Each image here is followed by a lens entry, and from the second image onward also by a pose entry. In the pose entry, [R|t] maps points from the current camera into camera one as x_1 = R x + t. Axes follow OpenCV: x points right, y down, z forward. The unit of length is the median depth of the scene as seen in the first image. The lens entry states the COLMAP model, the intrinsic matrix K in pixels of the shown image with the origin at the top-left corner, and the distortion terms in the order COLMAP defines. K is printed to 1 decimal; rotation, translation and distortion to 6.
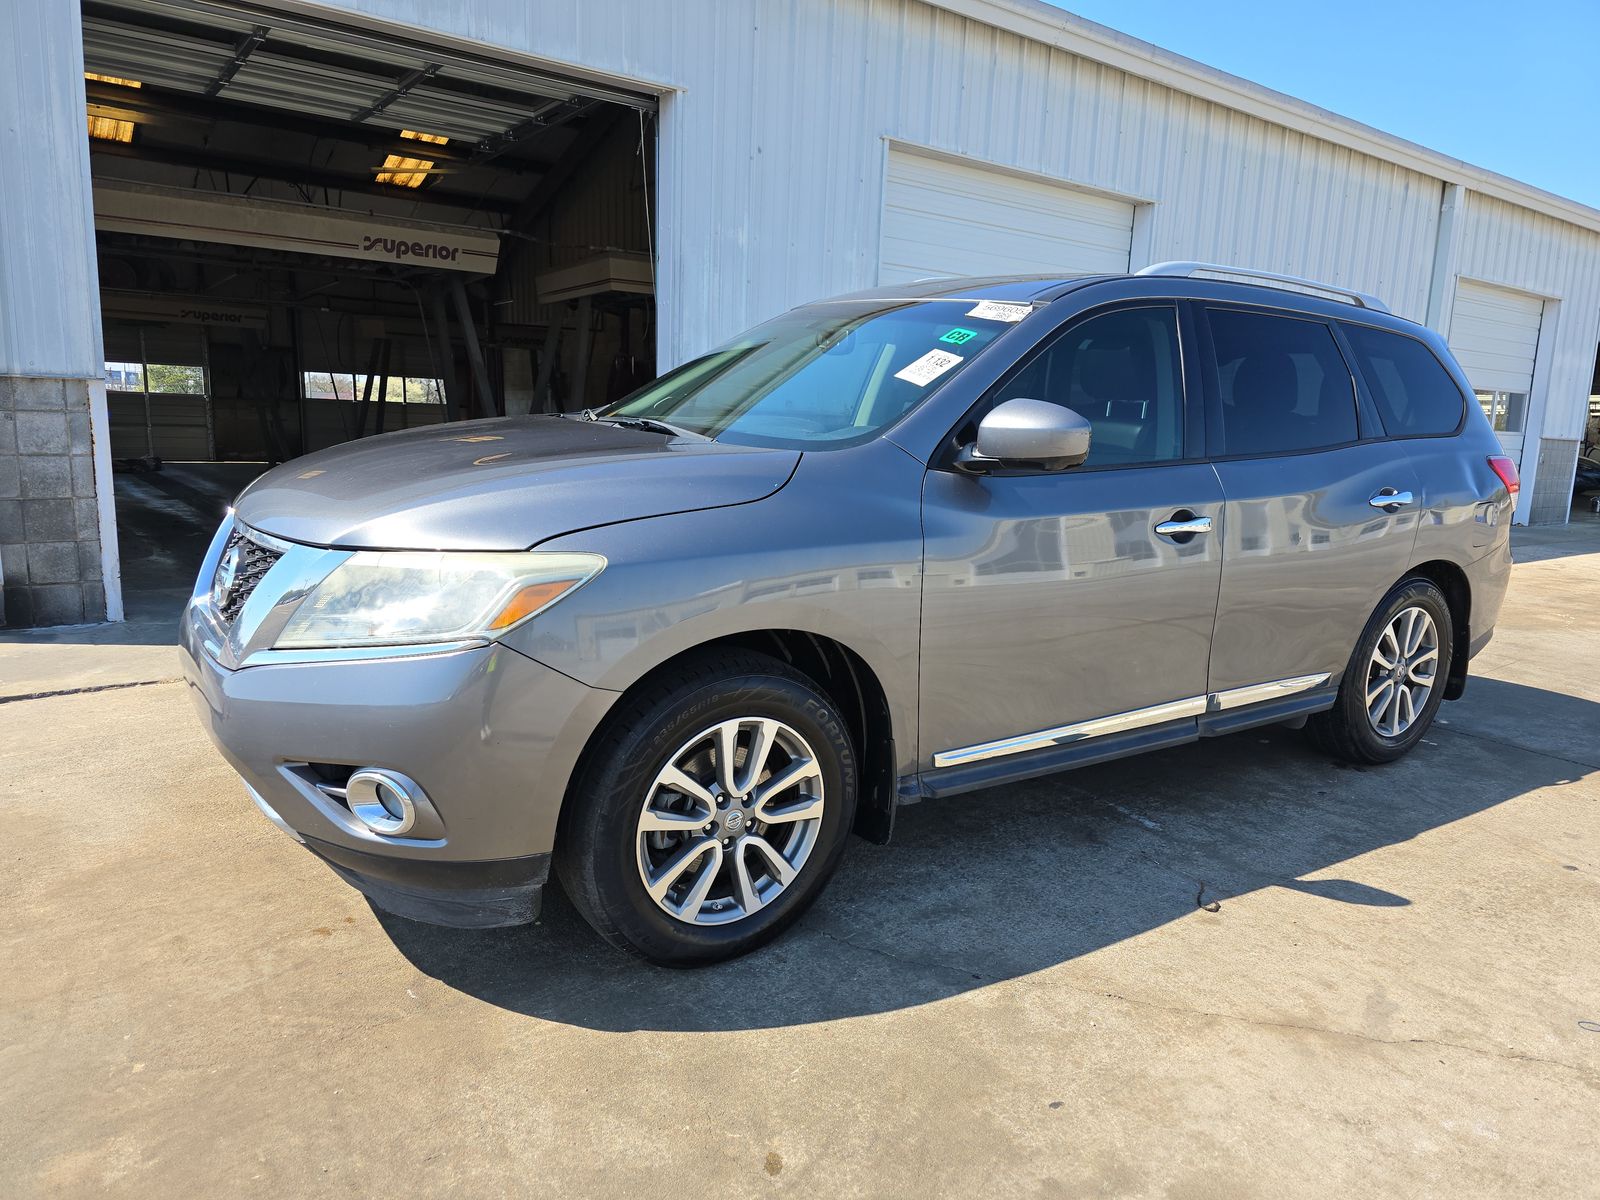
lens RADIAL K [[1074.3, 0, 800.0], [0, 1074.3, 600.0], [0, 0, 1]] dist [0.078248, -0.075499]
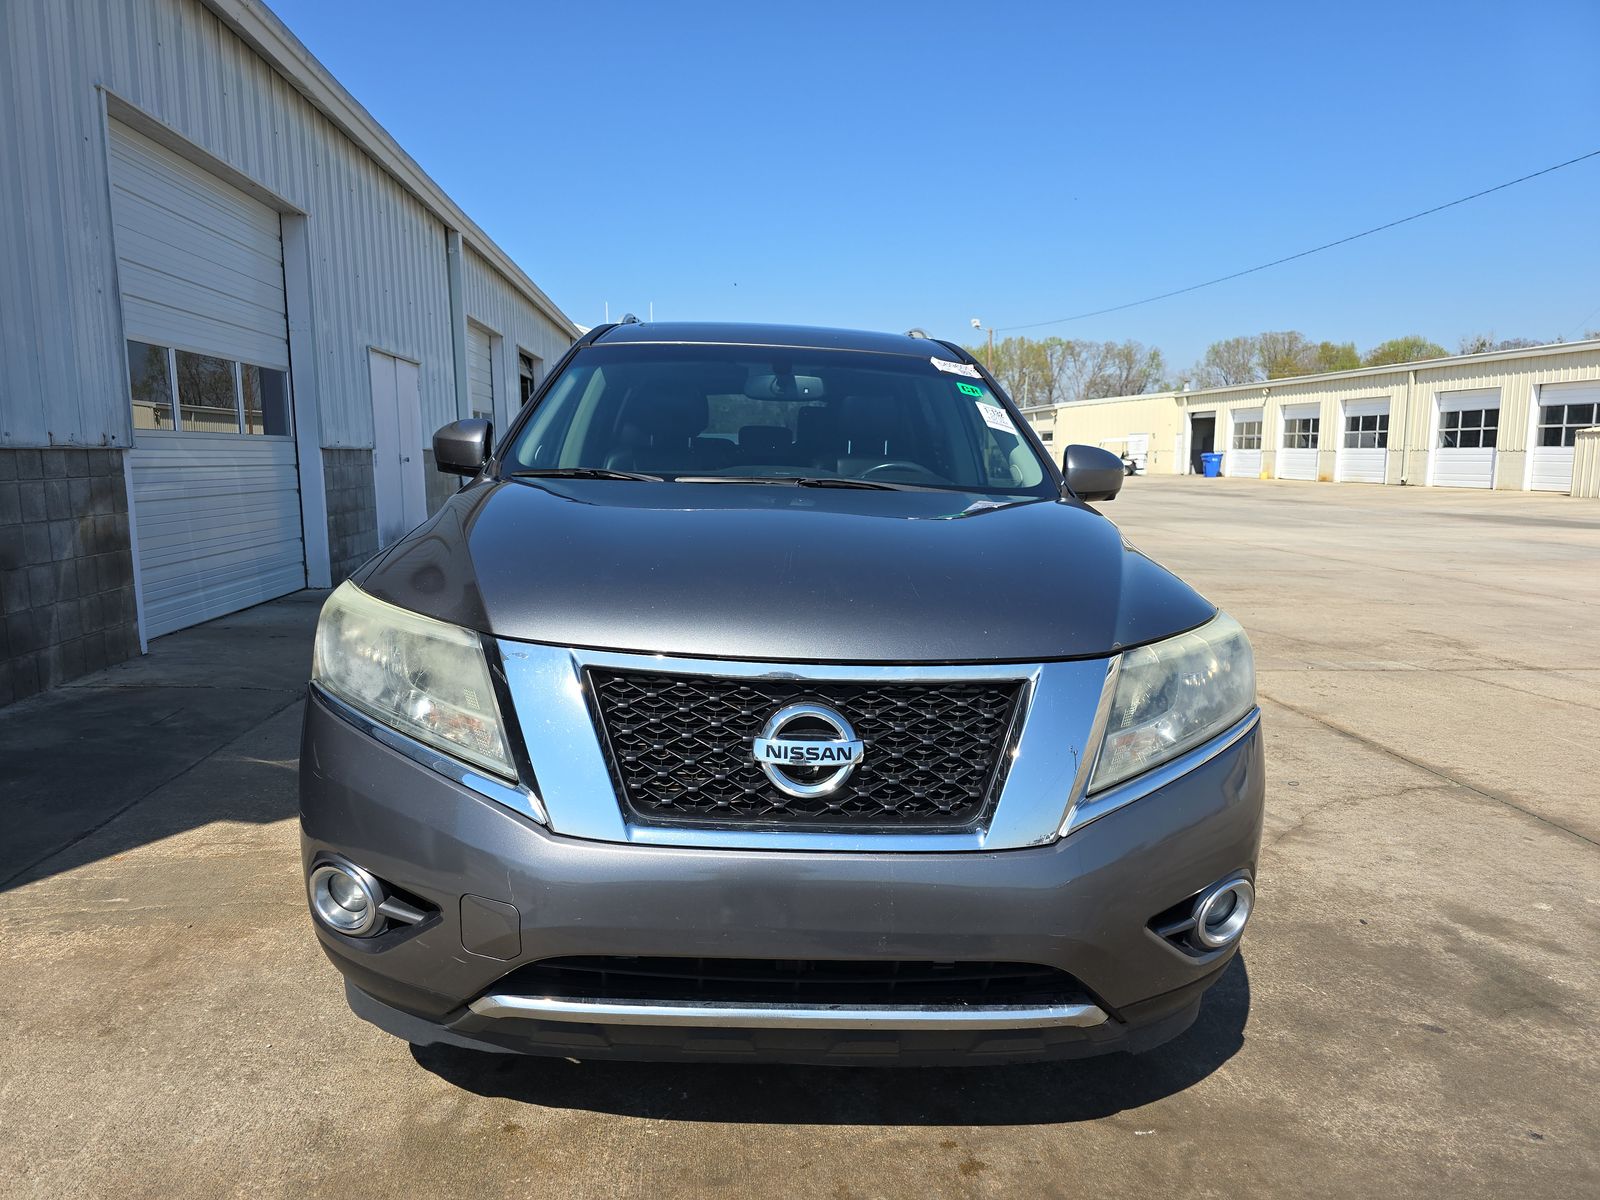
lens RADIAL K [[1074.3, 0, 800.0], [0, 1074.3, 600.0], [0, 0, 1]] dist [0.078248, -0.075499]
pose [[0.516027, -0.154268, 0.842566, -0.845037], [0.162383, 0.983430, 0.080608, -0.134036], [-0.841040, 0.095222, 0.532527, 0.507212]]
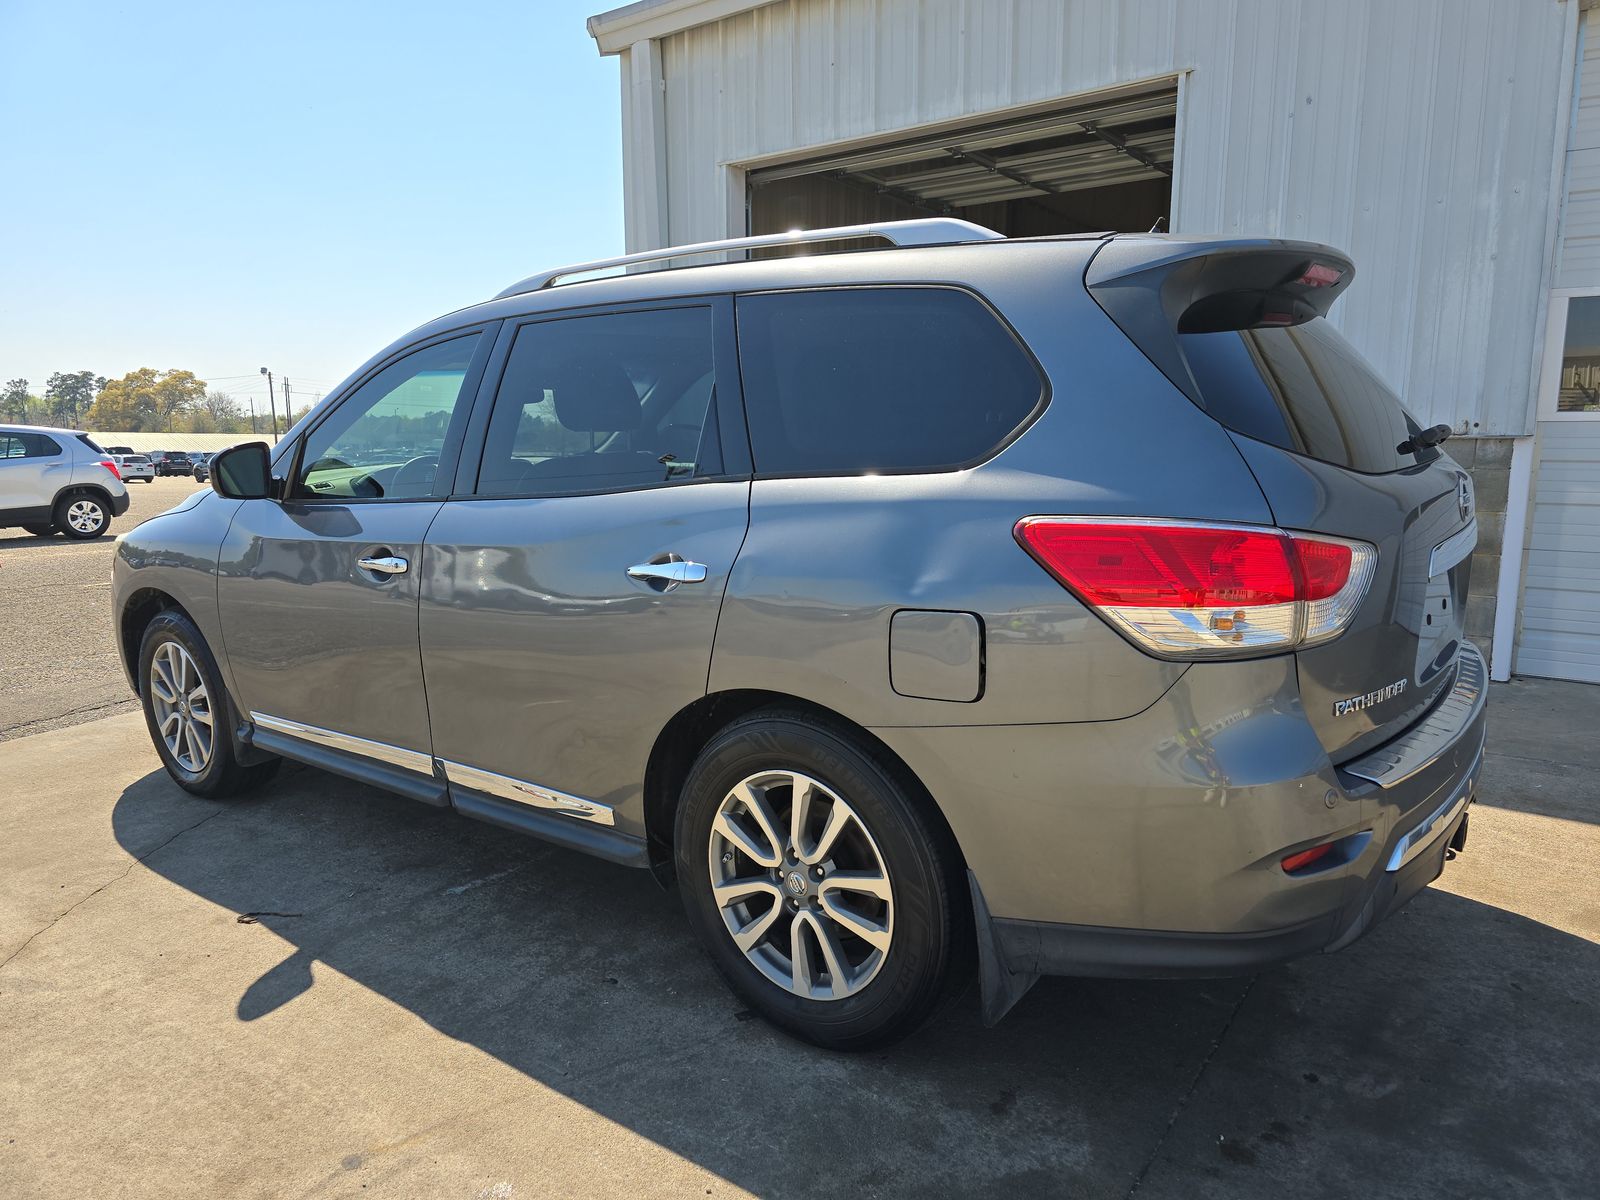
lens RADIAL K [[1074.3, 0, 800.0], [0, 1074.3, 600.0], [0, 0, 1]] dist [0.078248, -0.075499]
pose [[0.310221, 0.108387, -0.944466, 1.294130], [-0.146555, 0.987056, 0.065136, -0.142267], [0.939300, 0.118210, 0.322090, 0.974795]]
